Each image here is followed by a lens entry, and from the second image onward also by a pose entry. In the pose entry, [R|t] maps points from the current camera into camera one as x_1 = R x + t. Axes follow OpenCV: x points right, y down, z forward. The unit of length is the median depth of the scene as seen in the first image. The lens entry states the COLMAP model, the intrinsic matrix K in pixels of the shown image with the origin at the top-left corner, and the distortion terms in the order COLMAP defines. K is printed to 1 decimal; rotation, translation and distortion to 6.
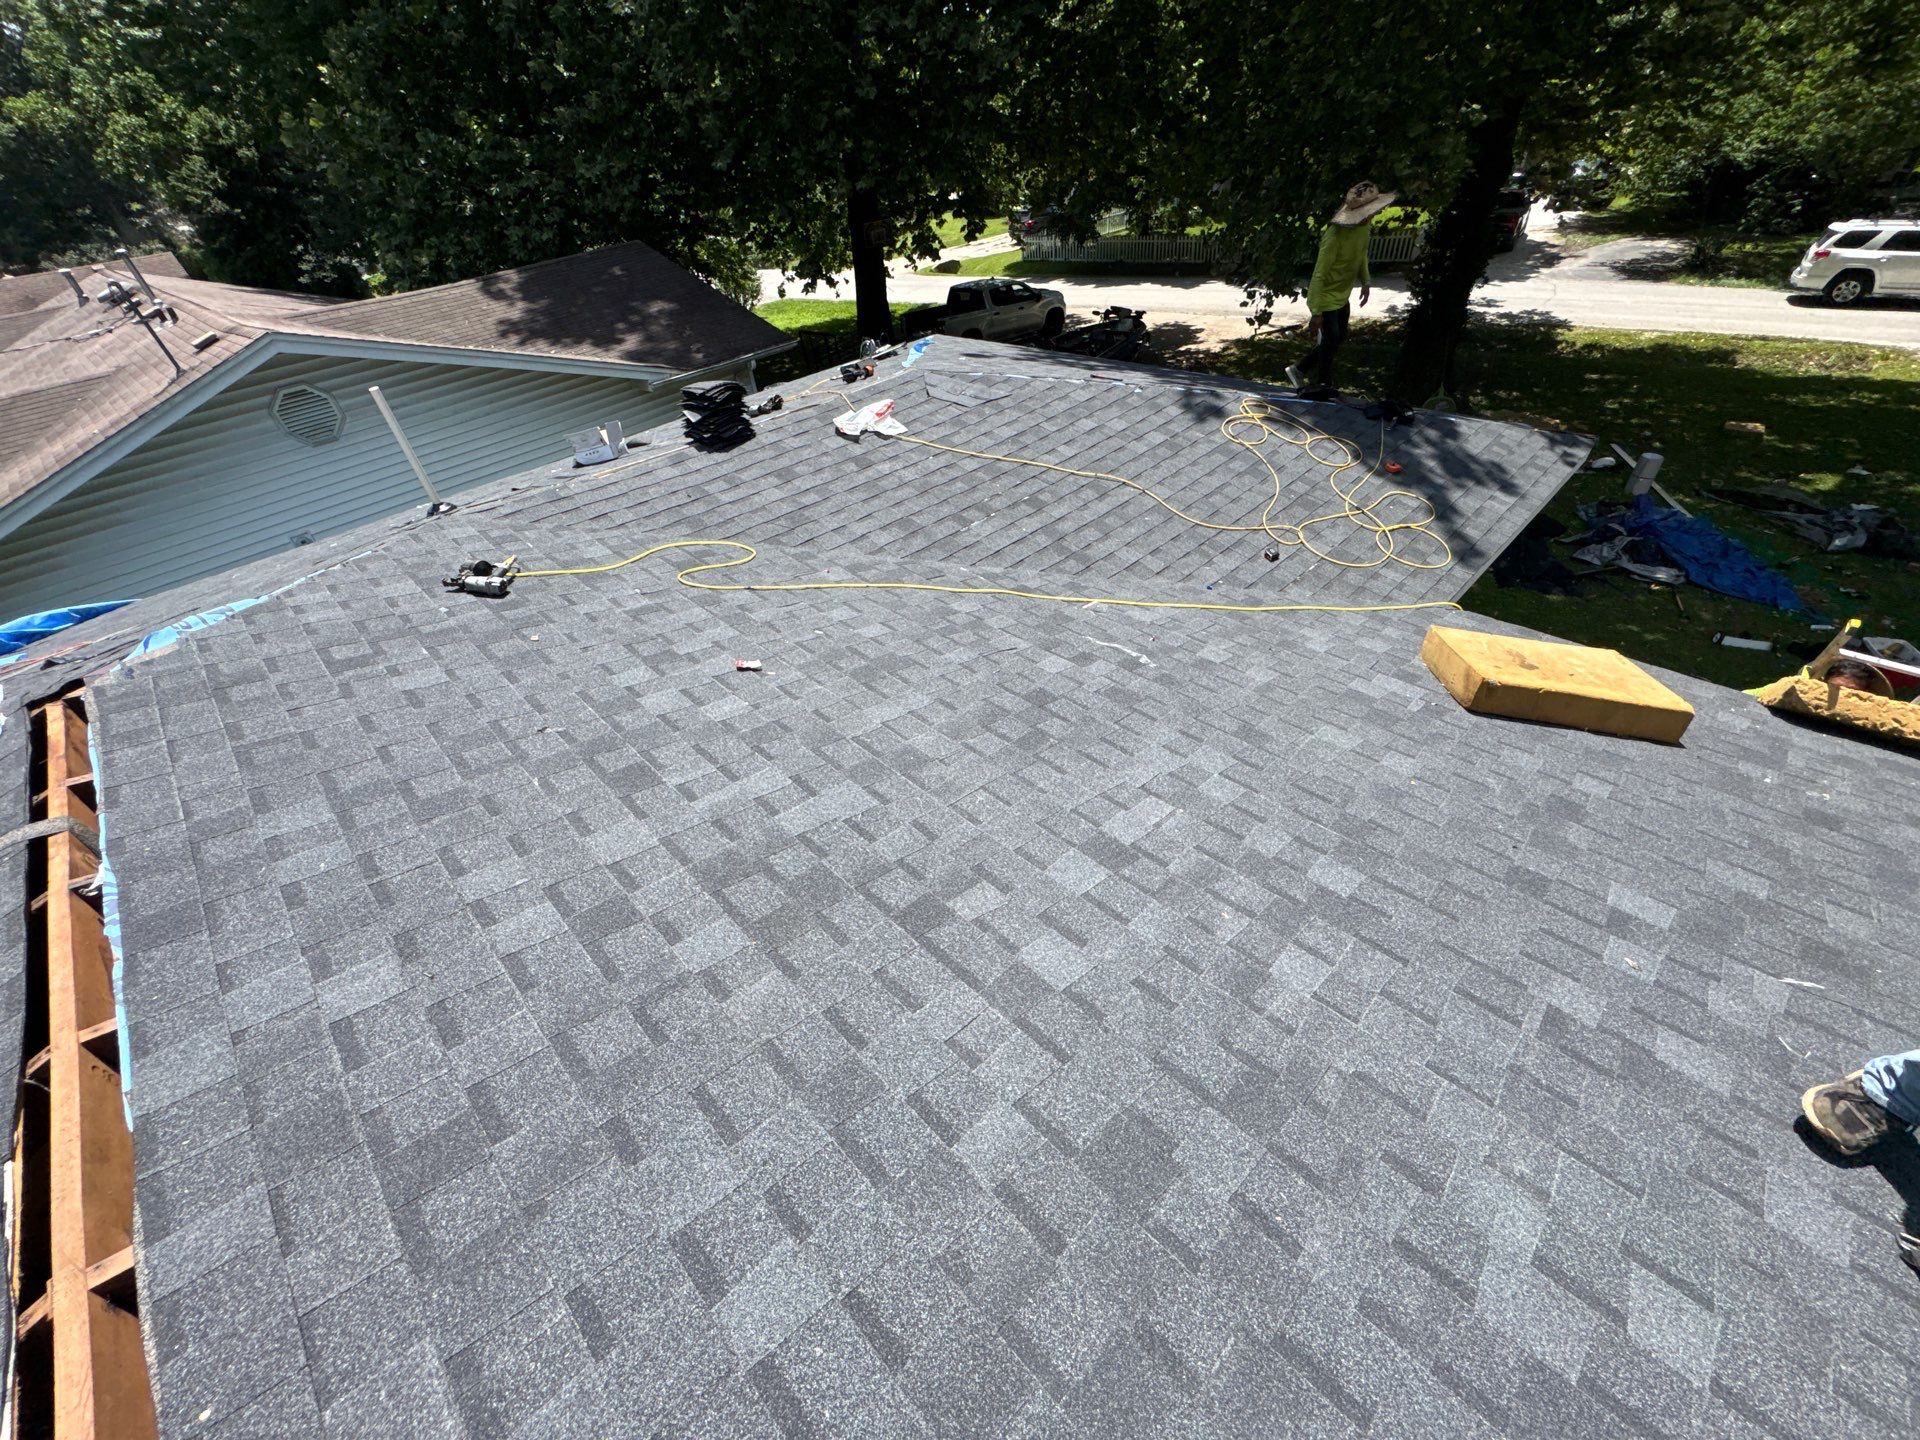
lens RADIAL K [[767.0, 0, 963.0], [0, 767.0, 713.9], [0, 0, 1]] dist [-0.011218, 0.004067]
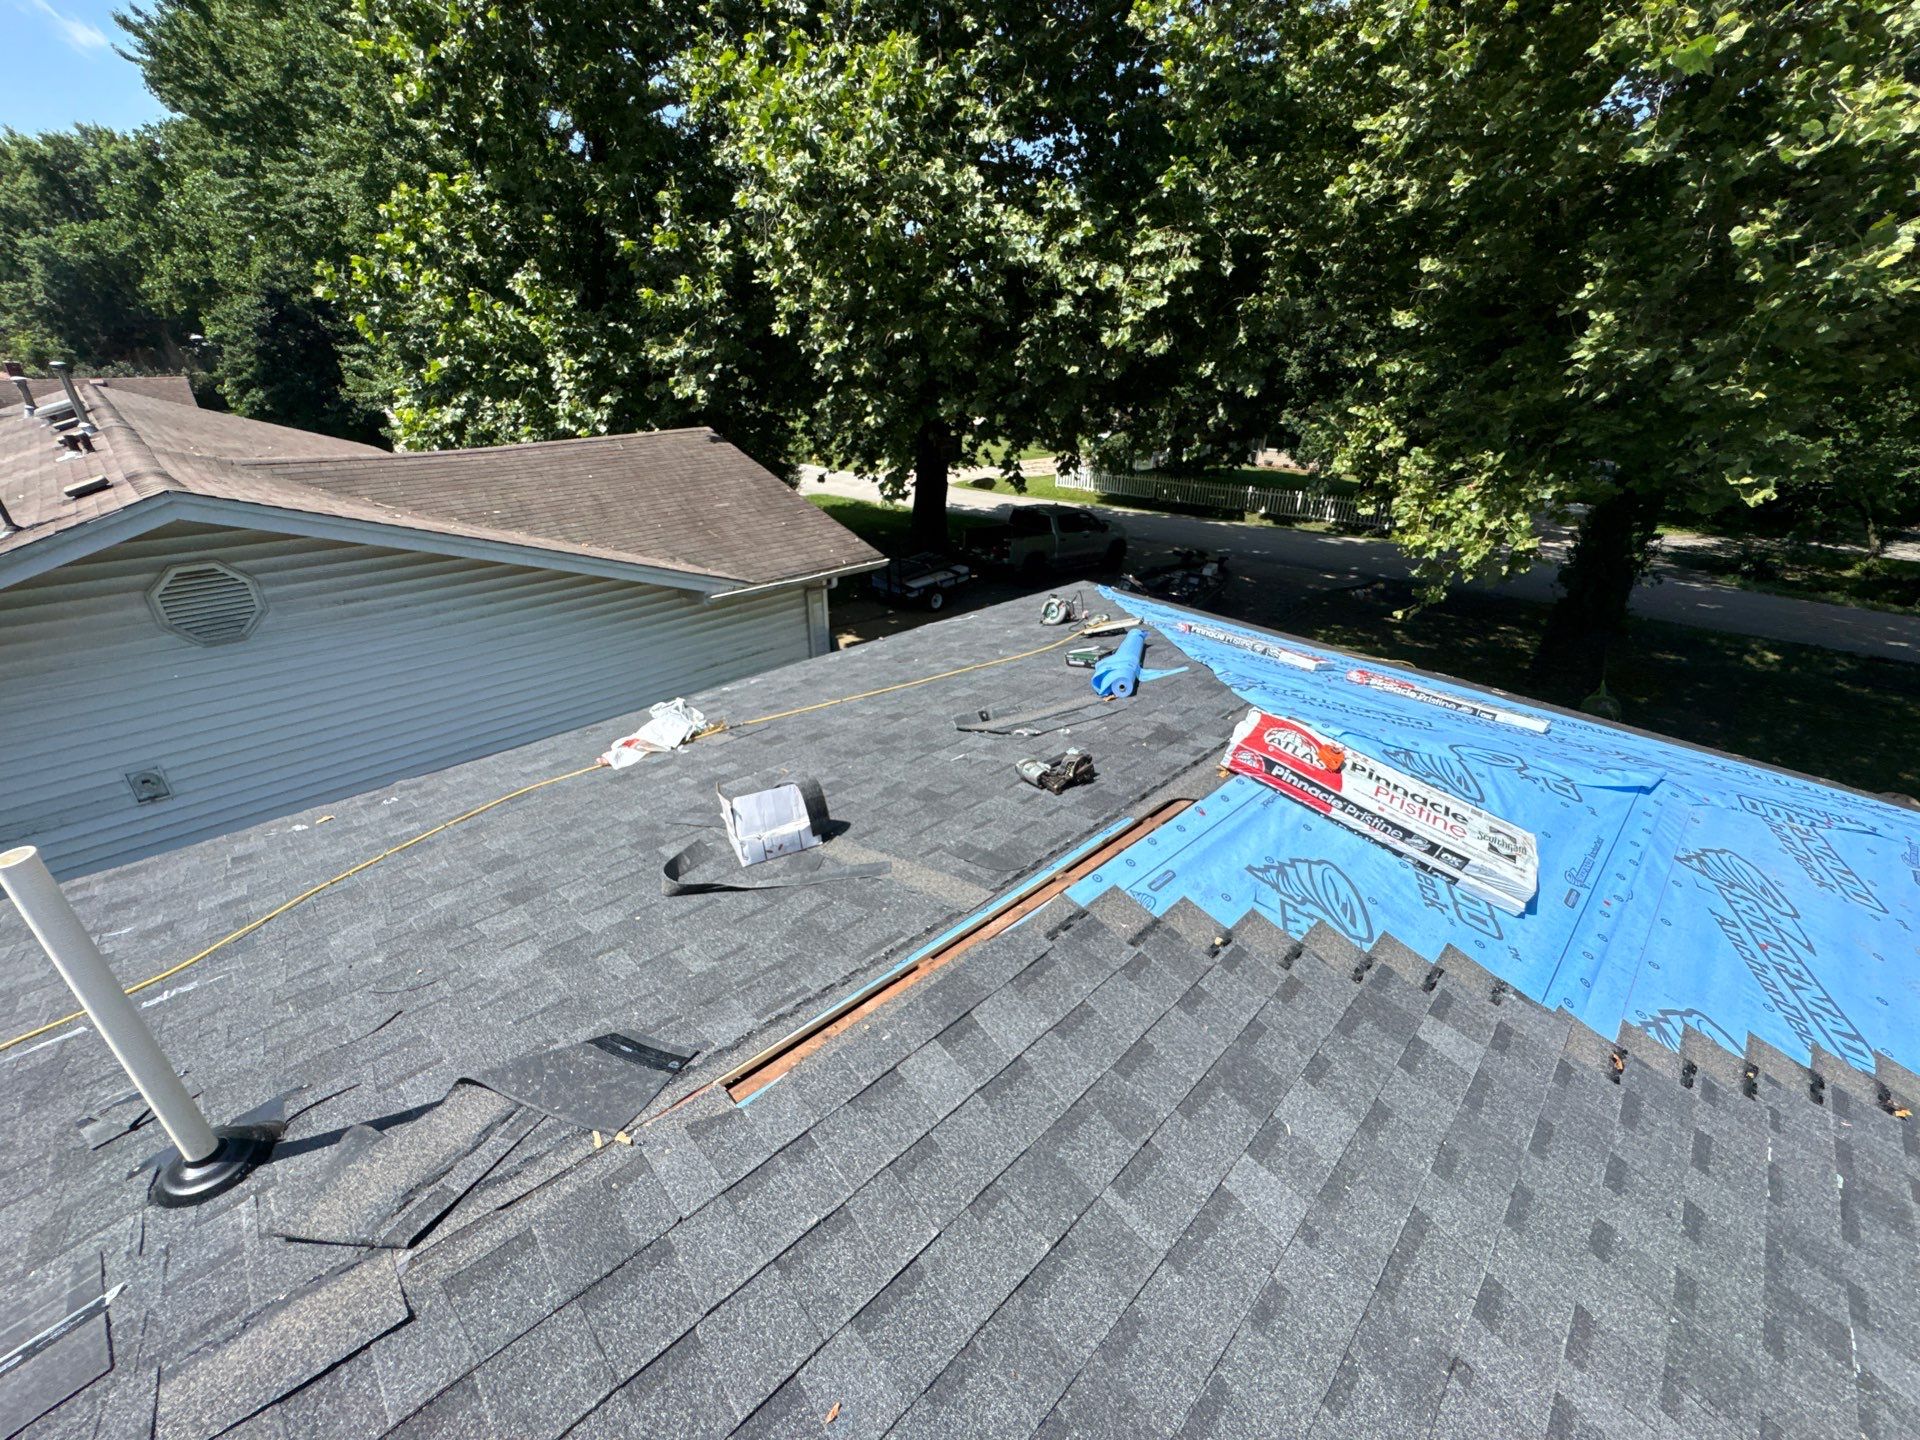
lens RADIAL K [[767.0, 0, 963.0], [0, 767.0, 713.9], [0, 0, 1]] dist [-0.011218, 0.004067]
pose [[0.993761, 0.104431, 0.039166, -0.654008], [-0.092845, 0.969144, -0.228342, -0.635507], [-0.061803, 0.223281, 0.972793, 1.002132]]
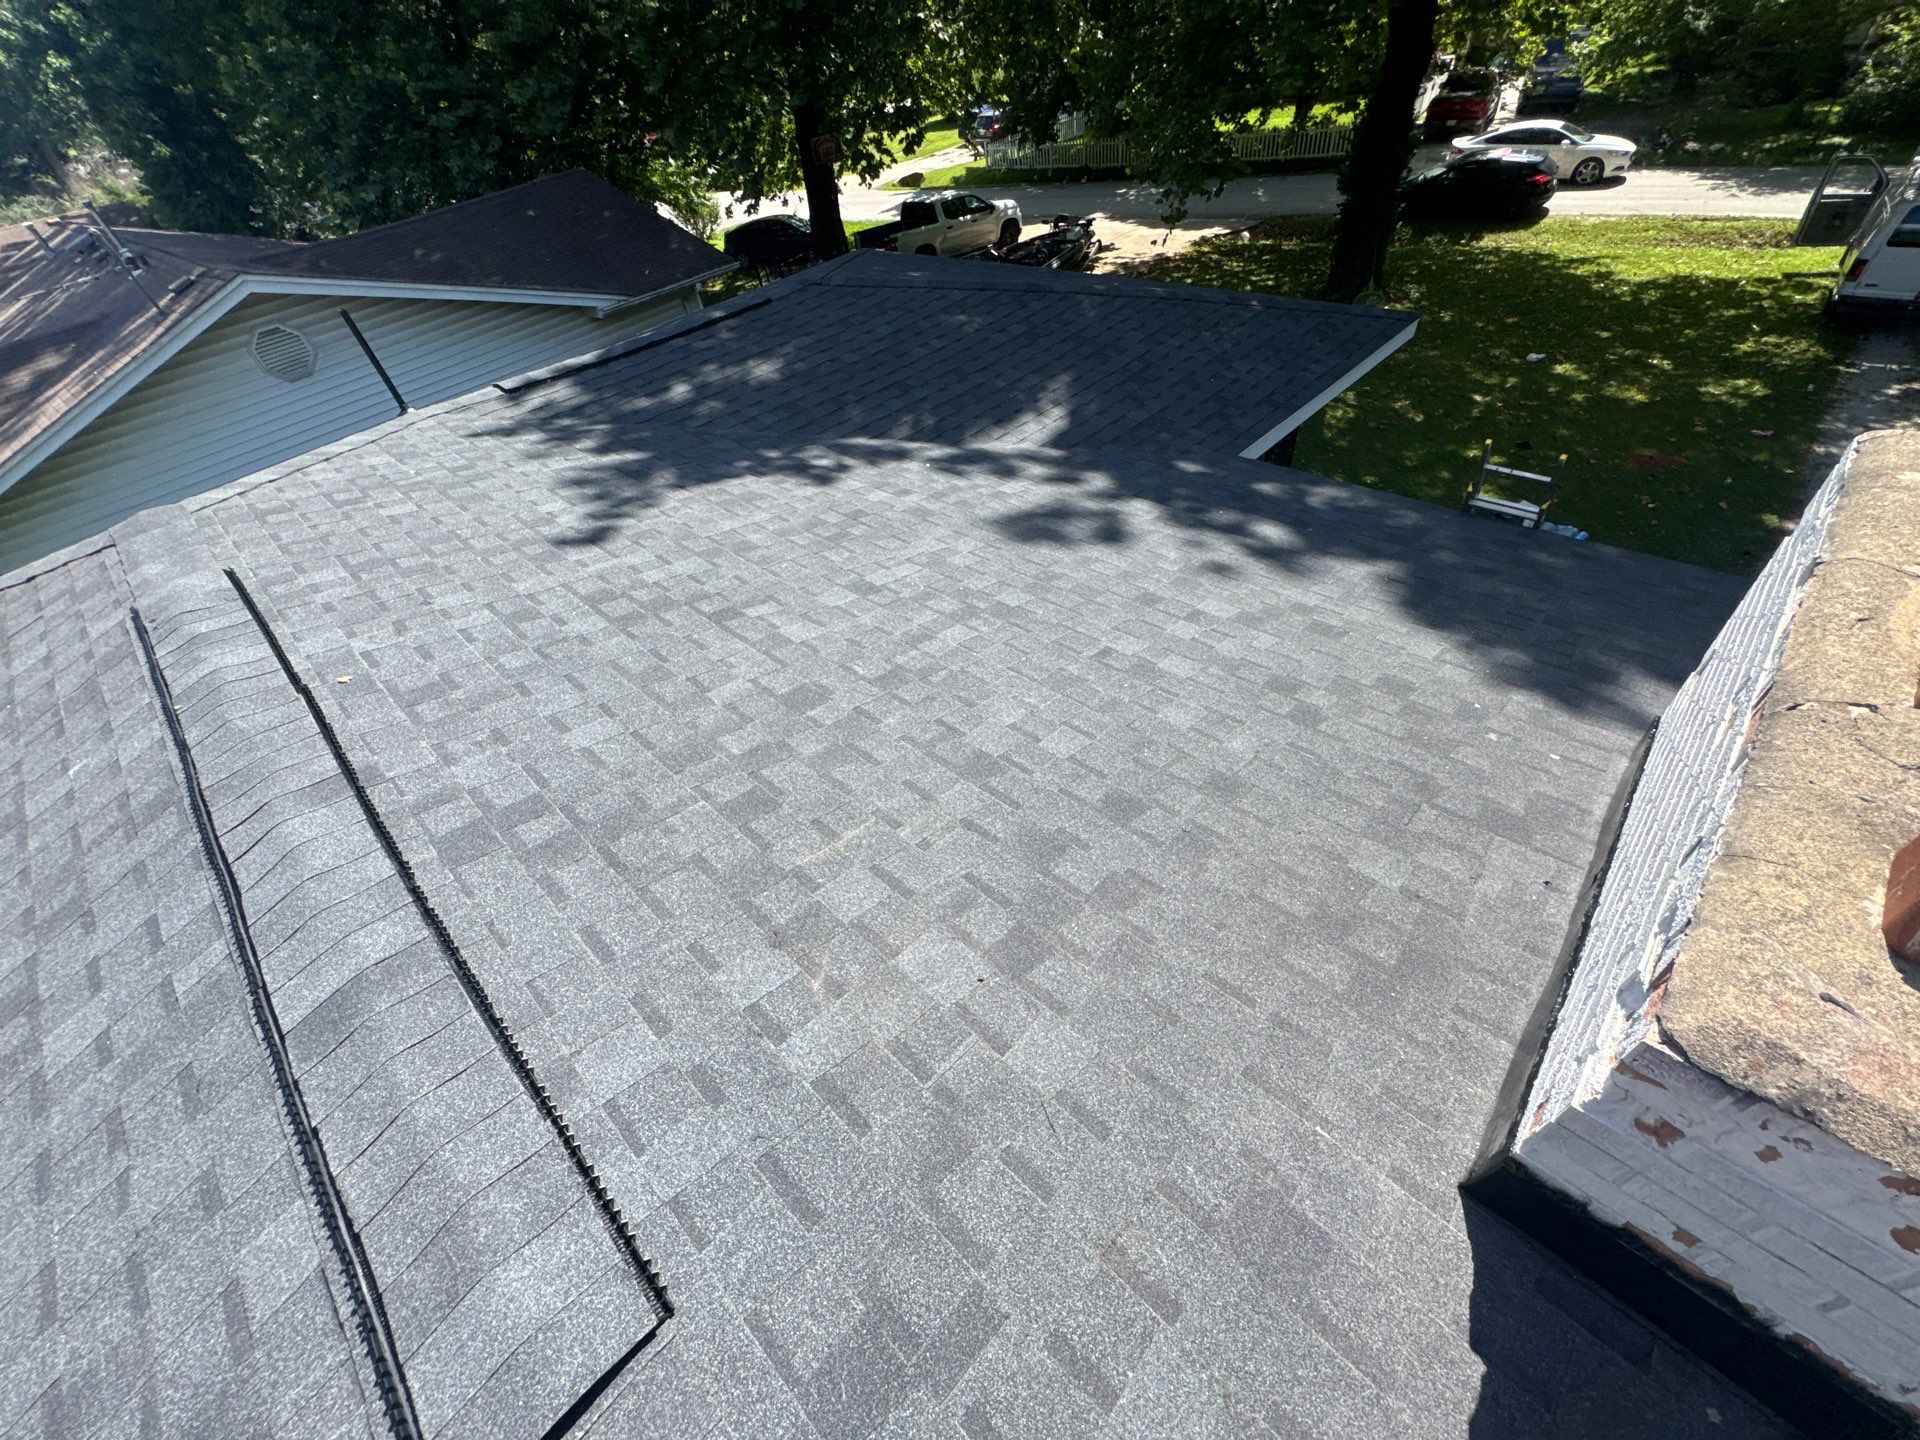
lens RADIAL K [[767.0, 0, 963.0], [0, 767.0, 713.9], [0, 0, 1]] dist [-0.011218, 0.004067]
pose [[0.999057, -0.043292, -0.003415, 0.289441], [0.043426, 0.995708, 0.081729, 0.236014], [-0.000138, -0.081800, 0.996649, -0.394326]]
